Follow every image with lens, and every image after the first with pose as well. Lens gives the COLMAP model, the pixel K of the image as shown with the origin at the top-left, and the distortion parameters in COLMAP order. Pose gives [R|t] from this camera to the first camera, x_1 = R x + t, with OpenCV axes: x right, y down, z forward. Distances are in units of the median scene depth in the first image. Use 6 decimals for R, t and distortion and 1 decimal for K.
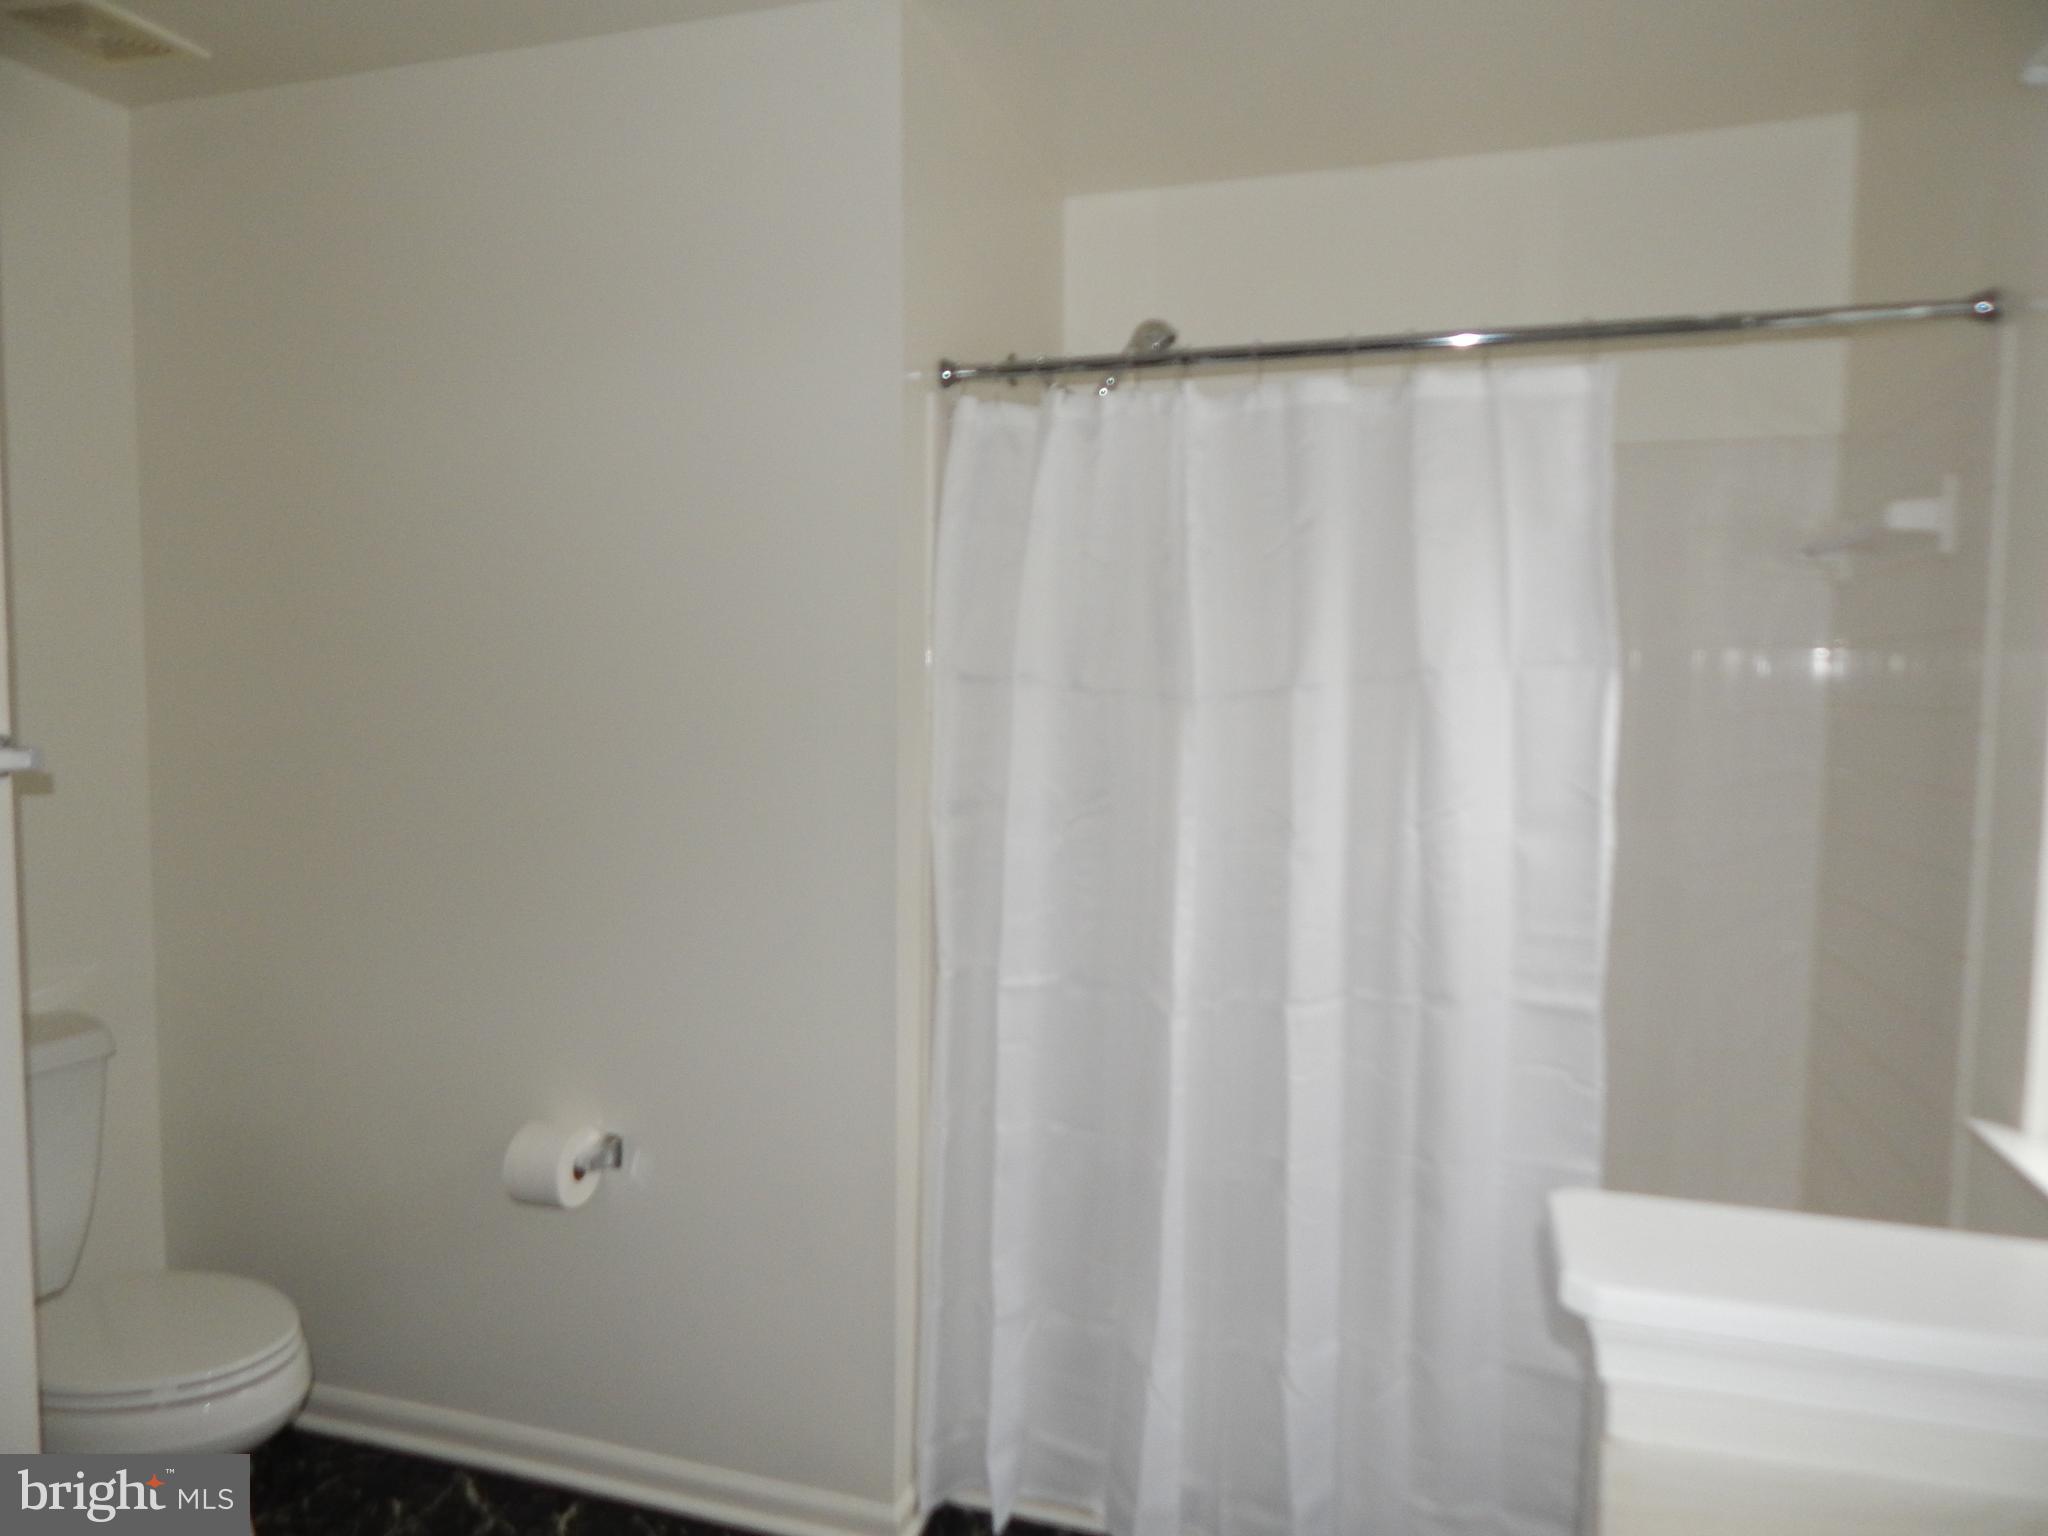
lens RADIAL K [[1350.8, 0, 1023.9], [0, 1350.8, 765.2], [0, 0, 1]] dist [-0.000782, -0.003192]
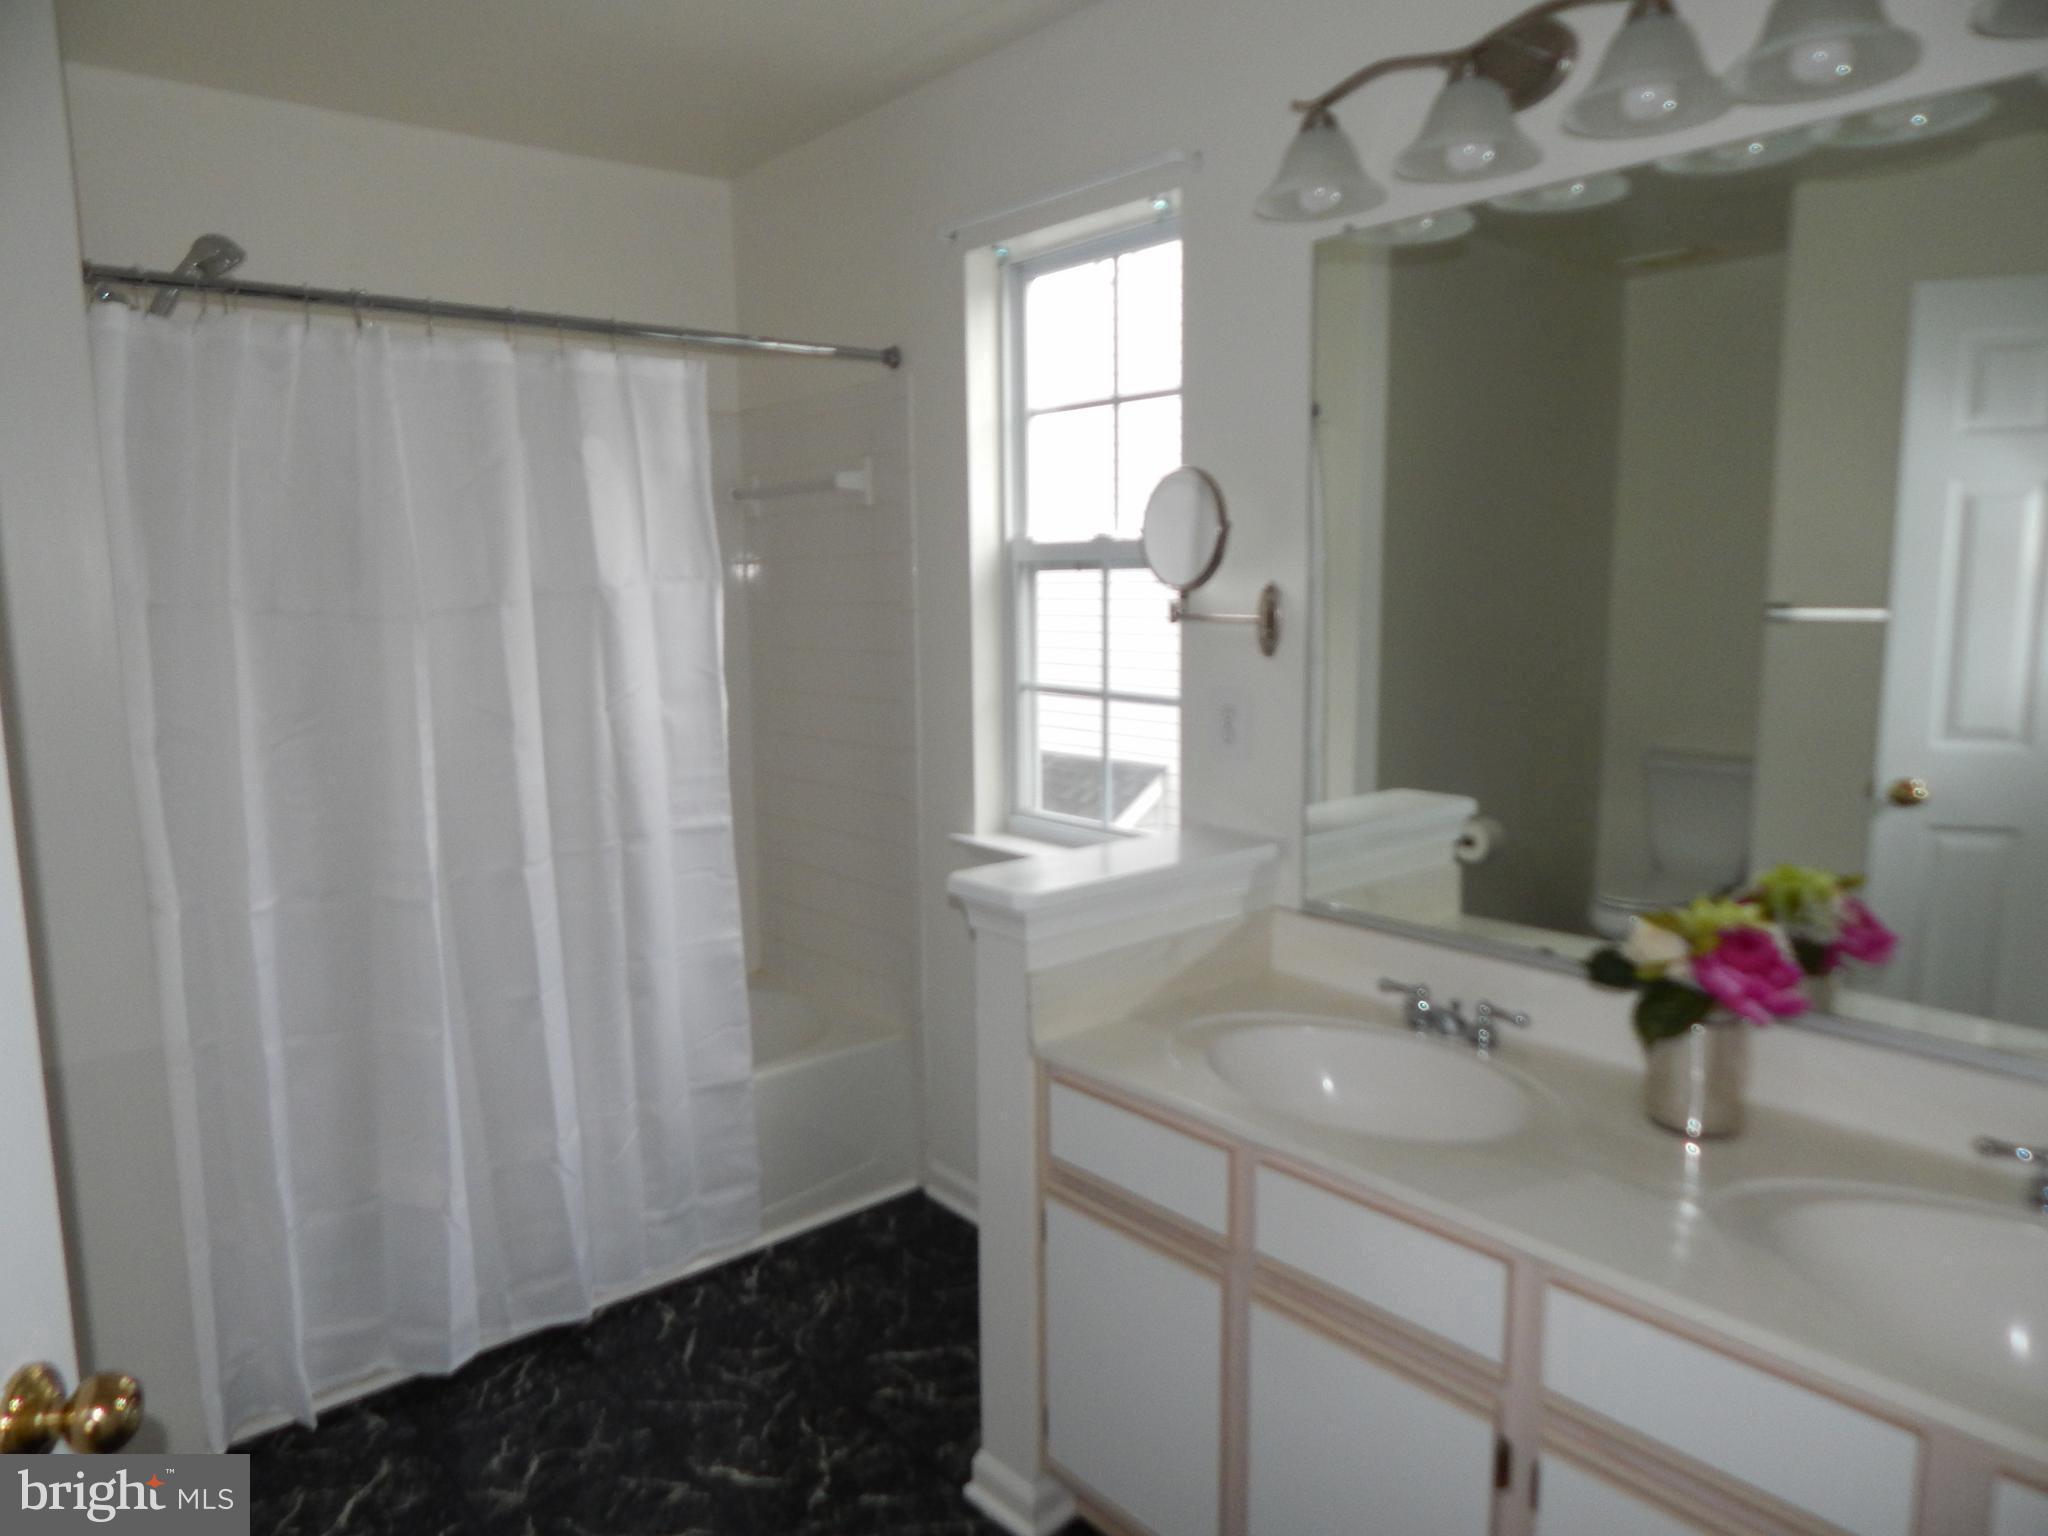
lens RADIAL K [[1350.8, 0, 1024.6], [0, 1350.8, 769.7], [0, 0, 1]] dist [-0.000782, -0.003192]
pose [[0.542947, -0.138979, 0.828186, -0.559856], [0.077431, 0.990294, 0.115421, -0.014540], [-0.836189, 0.001460, 0.548439, -0.038026]]
